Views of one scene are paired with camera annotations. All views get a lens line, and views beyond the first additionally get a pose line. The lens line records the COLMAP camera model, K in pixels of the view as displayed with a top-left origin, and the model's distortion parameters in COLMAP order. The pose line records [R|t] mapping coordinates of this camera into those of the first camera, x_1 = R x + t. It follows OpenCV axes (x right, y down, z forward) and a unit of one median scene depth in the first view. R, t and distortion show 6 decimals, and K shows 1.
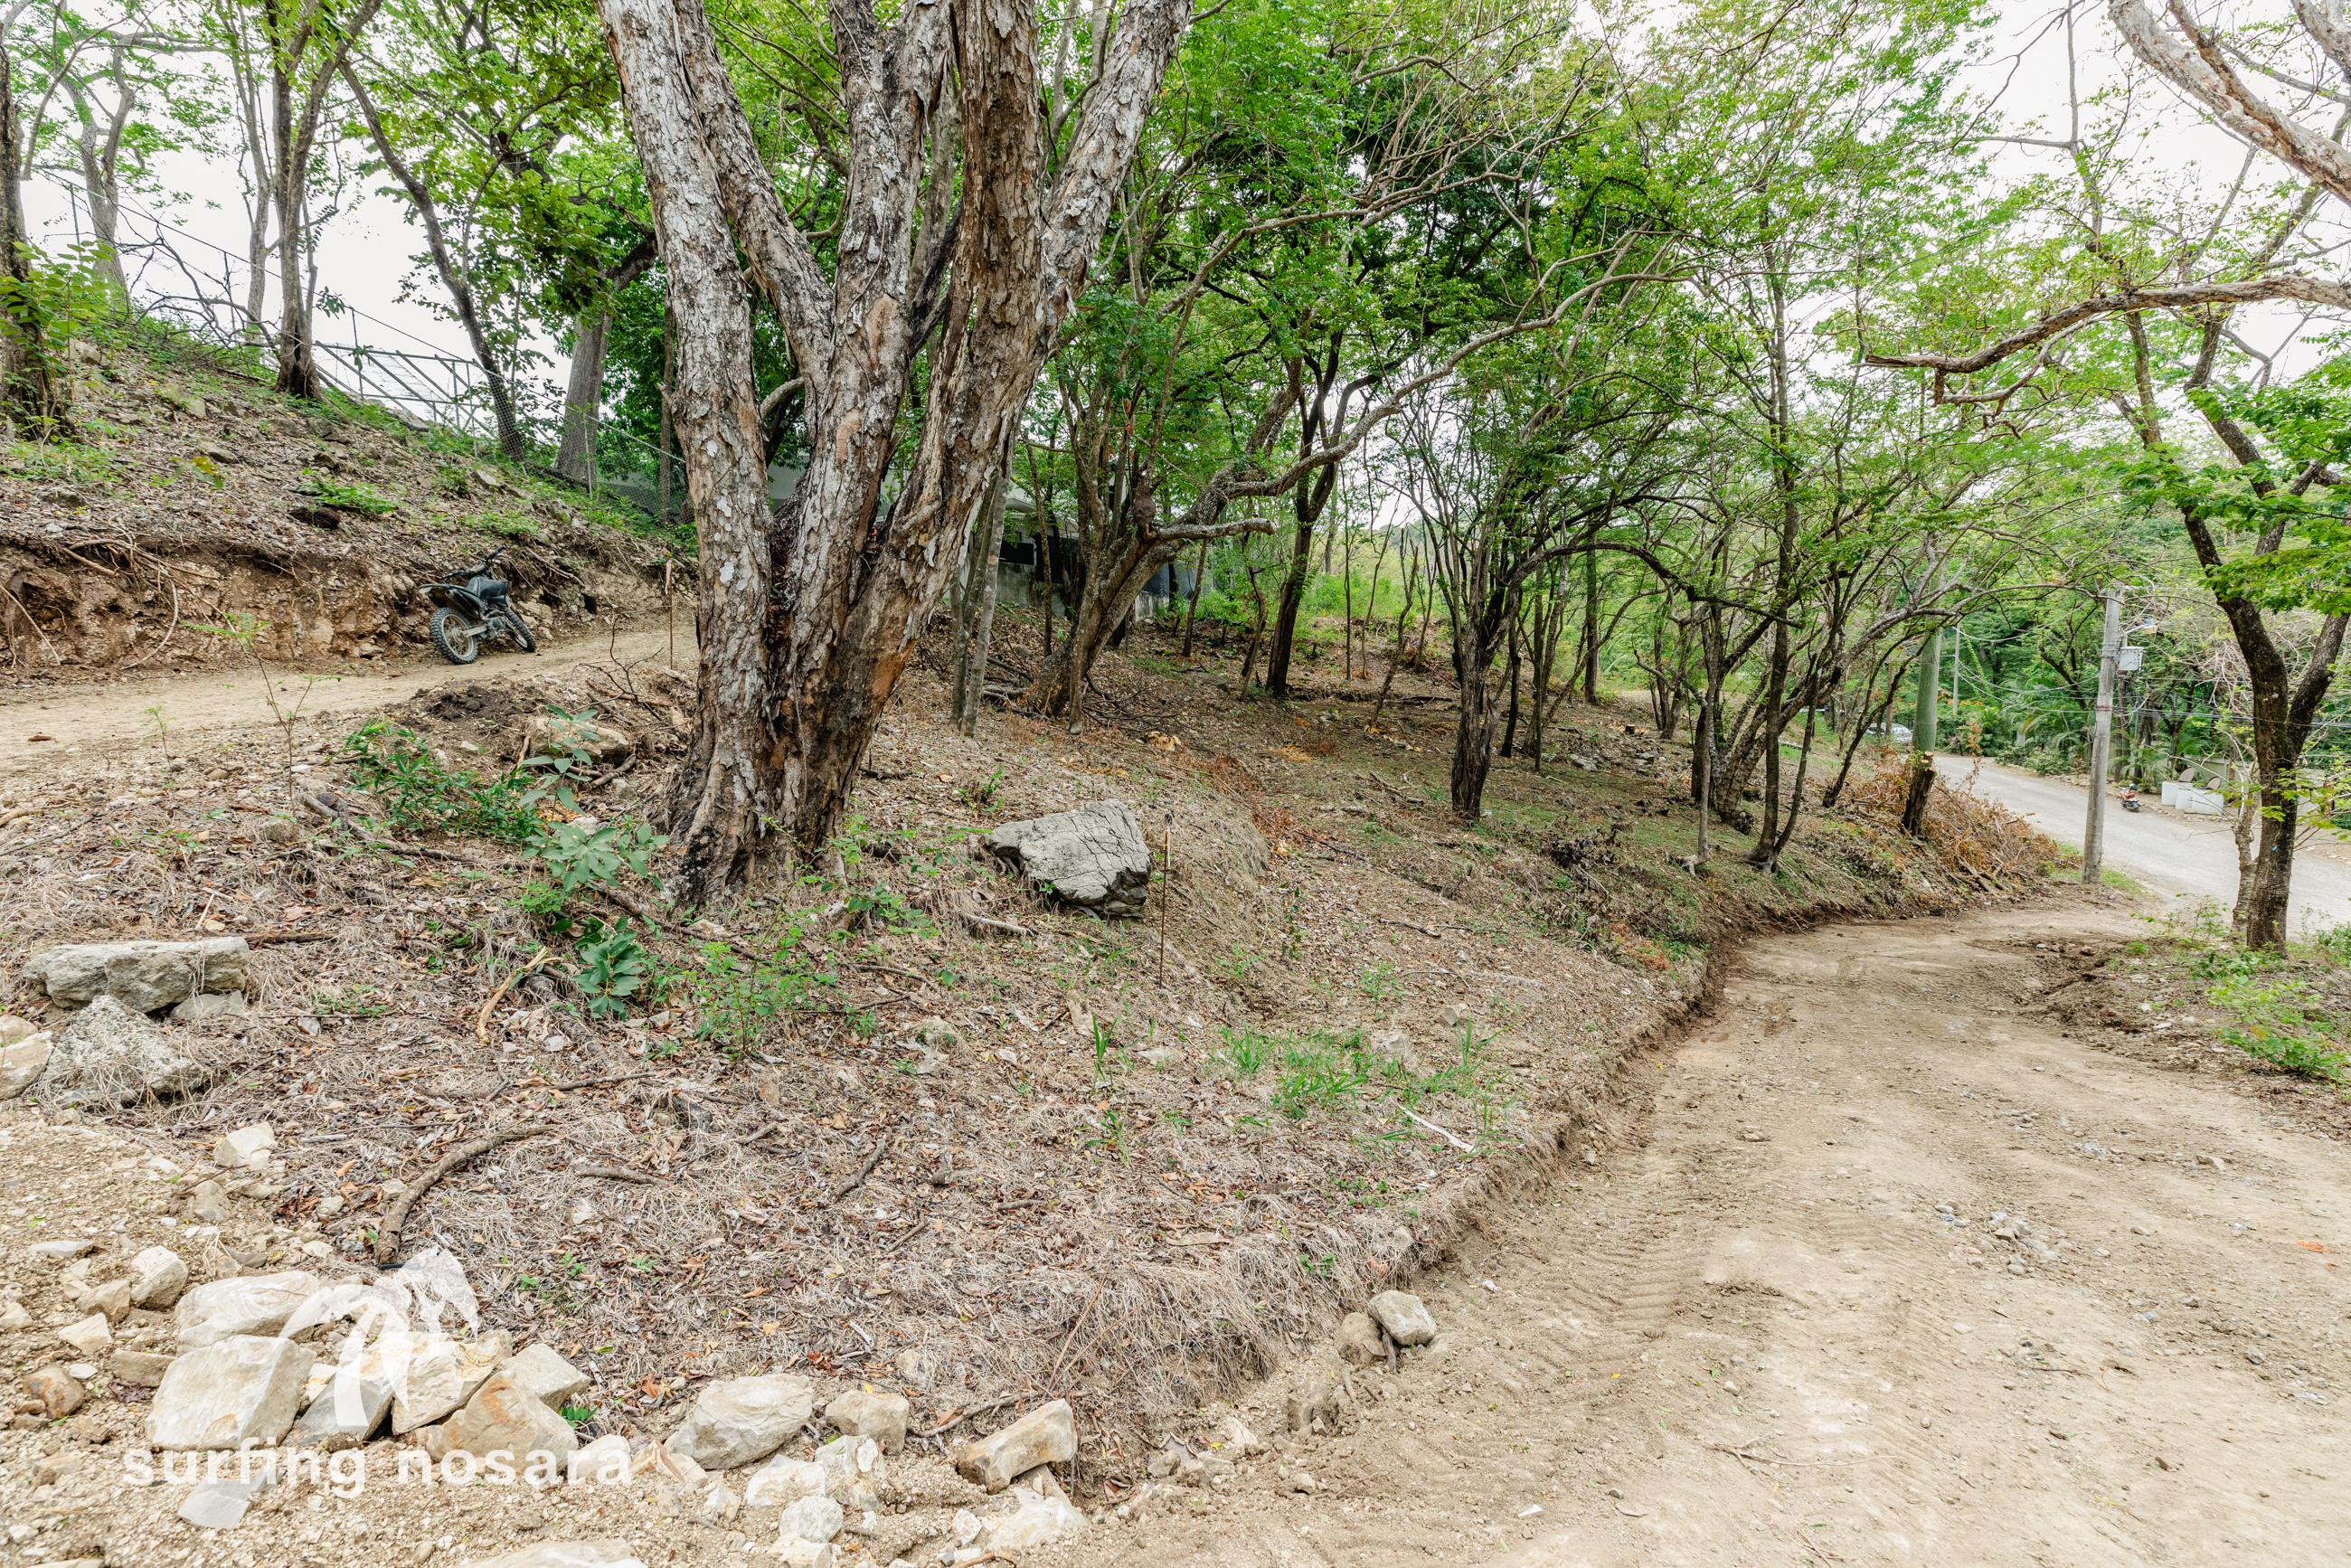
lens RADIAL K [[1065.3, 0, 1168.0], [0, 1065.3, 768.7], [0, 0, 1]] dist [0.003338, 0.000217]
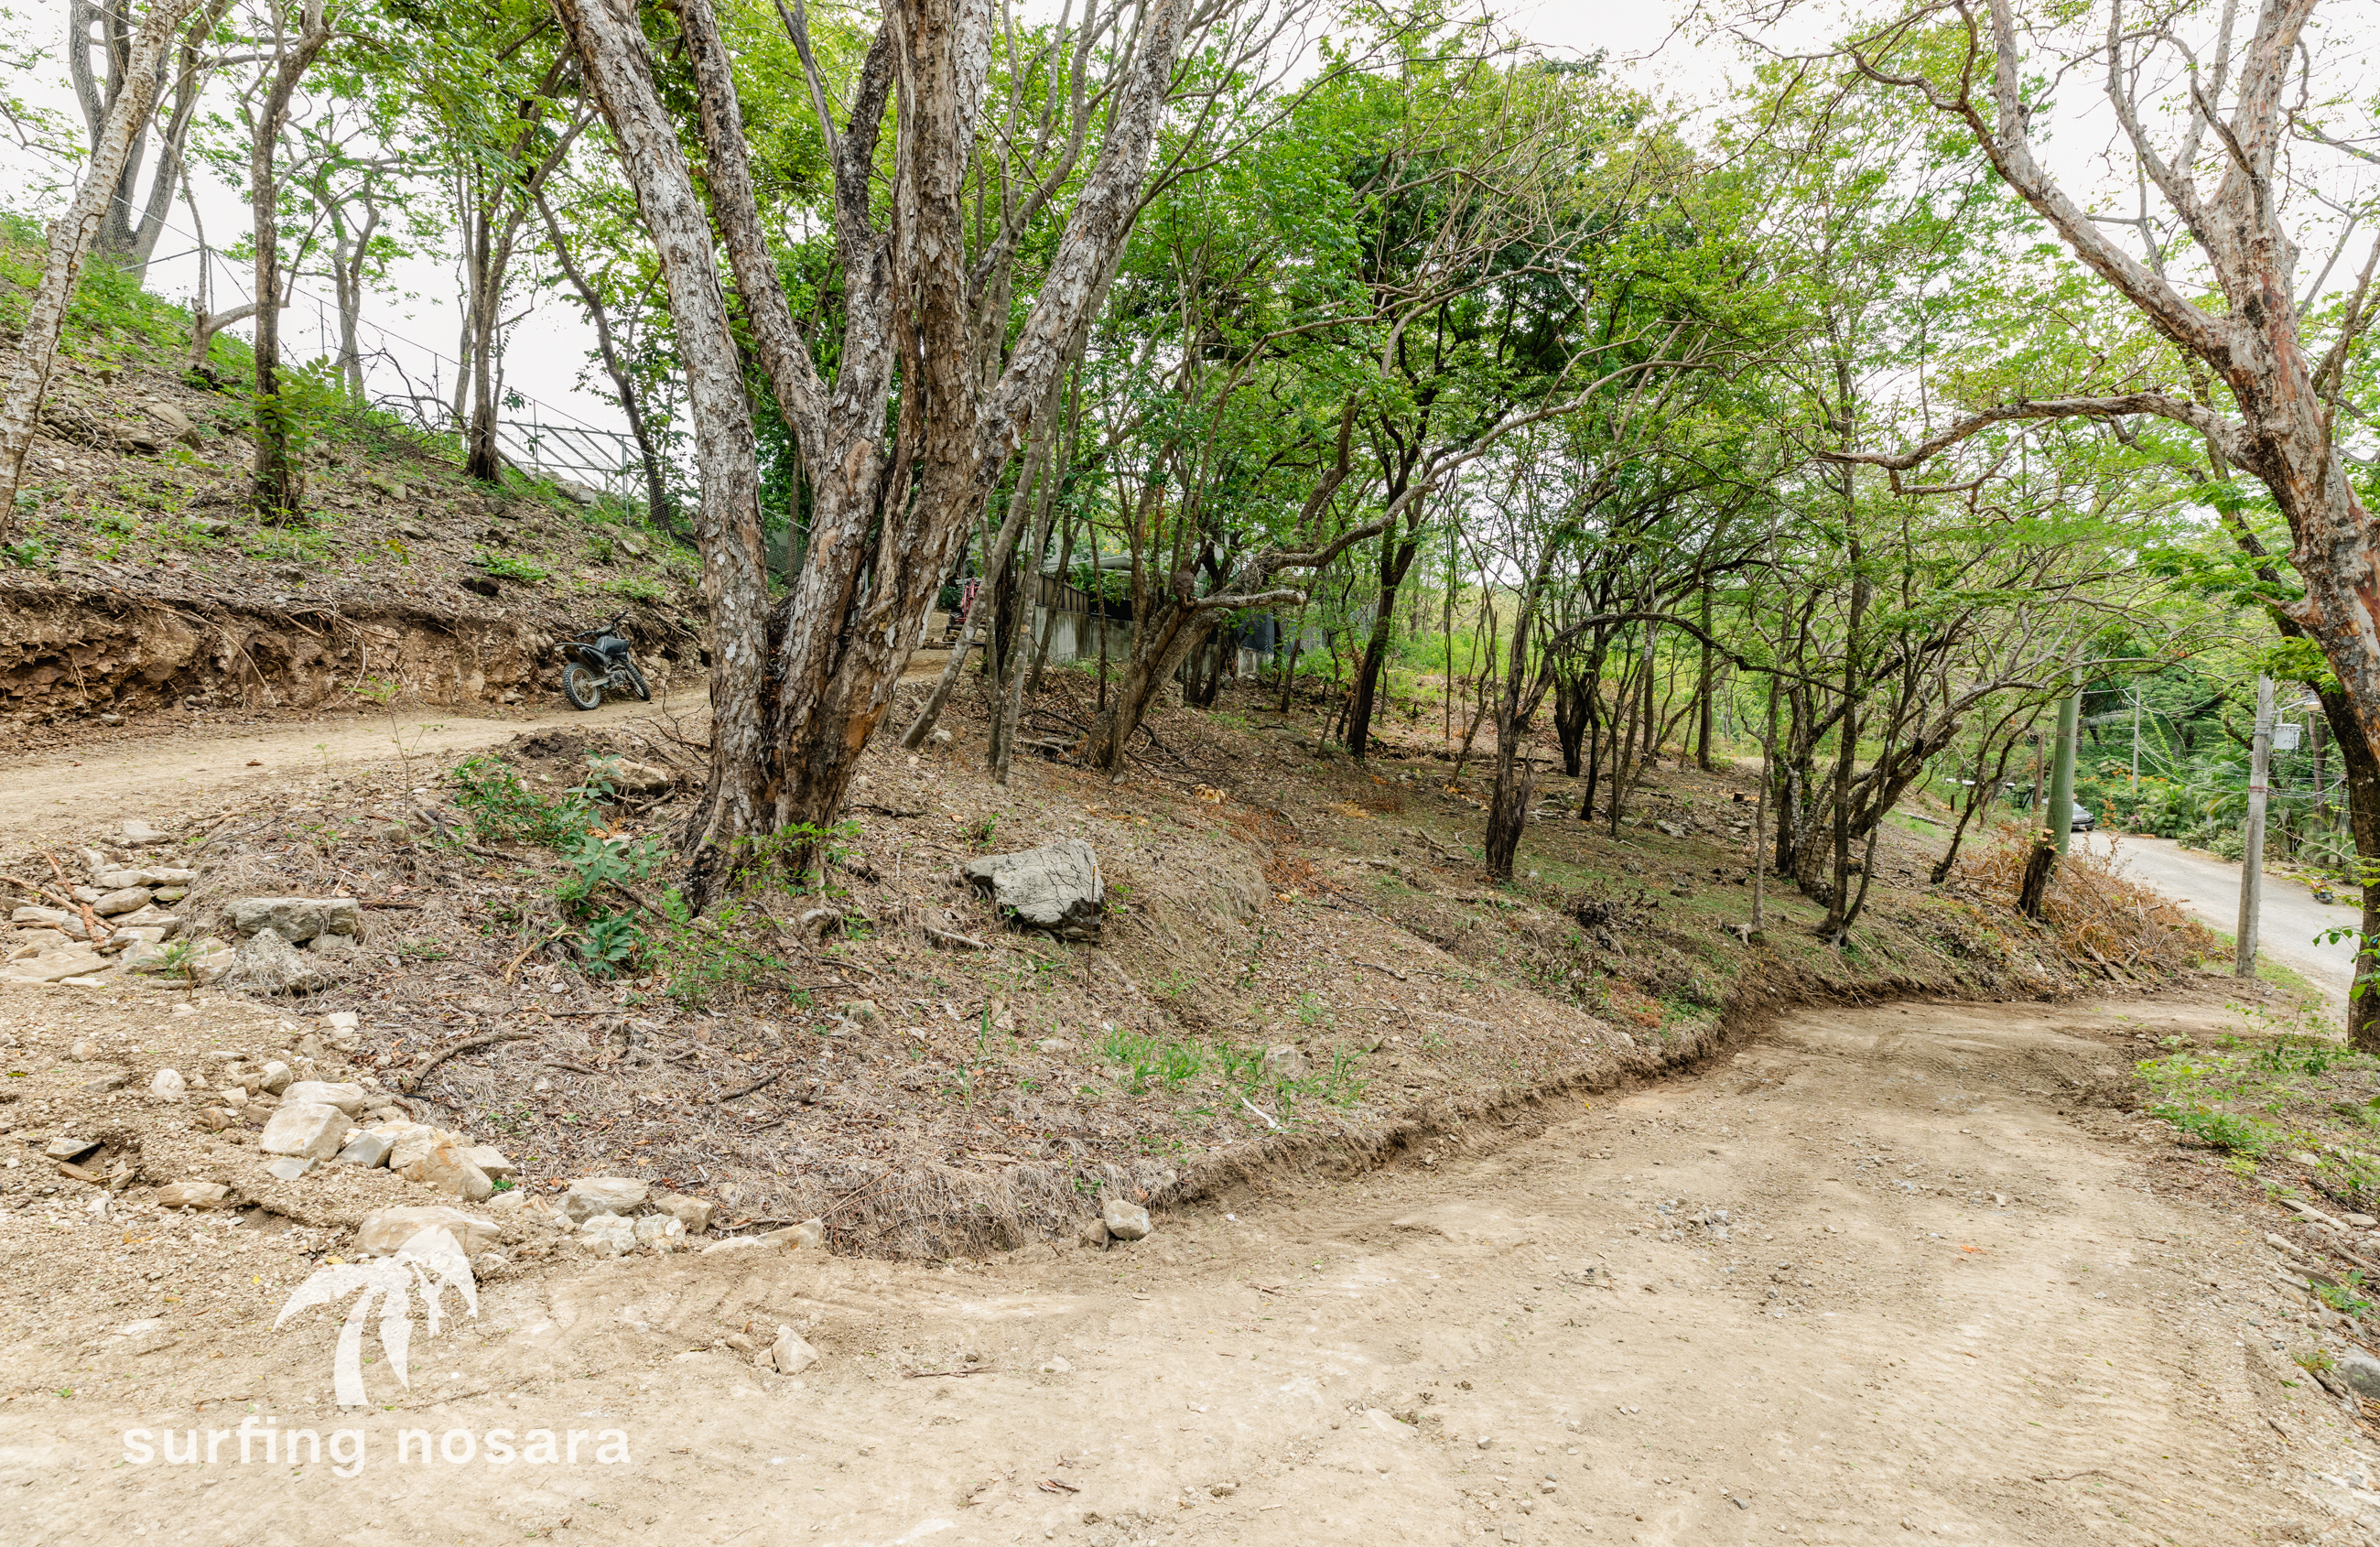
lens RADIAL K [[1085.2, 0, 1190.0], [0, 1085.2, 773.5], [0, 0, 1]] dist [0.002907, -0.000093]
pose [[0.993529, 0.027197, -0.110275, 0.199501], [-0.032147, 0.998542, -0.043363, 0.003960], [0.108935, 0.046627, 0.992955, -0.172276]]
